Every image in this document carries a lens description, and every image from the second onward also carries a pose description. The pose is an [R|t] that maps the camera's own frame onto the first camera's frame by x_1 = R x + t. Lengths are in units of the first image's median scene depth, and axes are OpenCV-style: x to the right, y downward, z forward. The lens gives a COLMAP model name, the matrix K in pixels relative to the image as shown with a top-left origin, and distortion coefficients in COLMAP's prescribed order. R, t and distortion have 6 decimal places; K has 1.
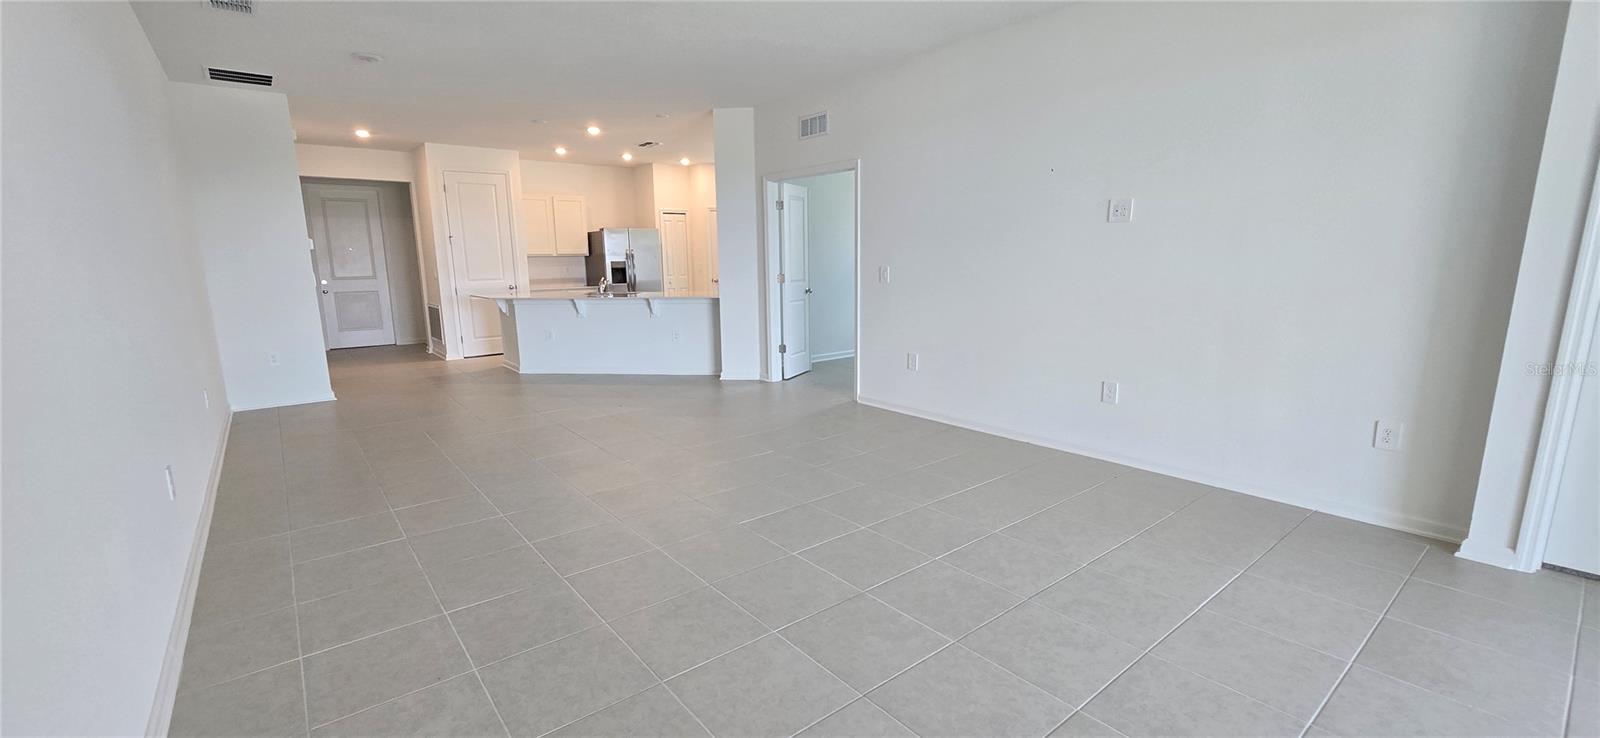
lens RADIAL K [[647.6, 0, 800.0], [0, 647.6, 369.0], [0, 0, 1]] dist [-0.011995, 0.000022]
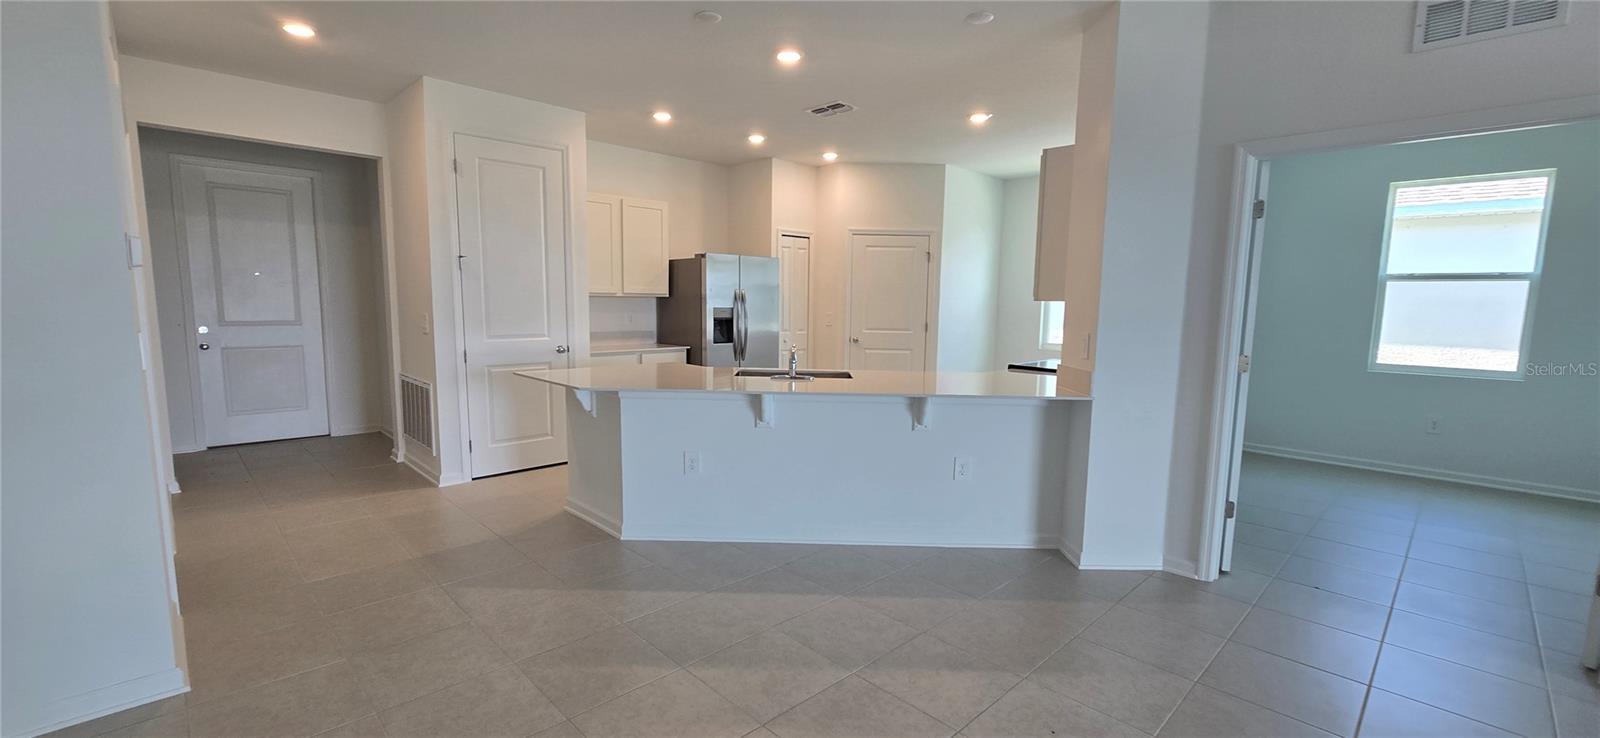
lens RADIAL K [[655.5, 0, 800.0], [0, 655.5, 369.0], [0, 0, 1]] dist [0.006671, 0.000062]
pose [[0.996350, 0.017937, 0.083450, -0.258926], [-0.012328, 0.997660, -0.067255, -0.066619], [-0.084461, 0.065981, 0.994240, 0.374004]]
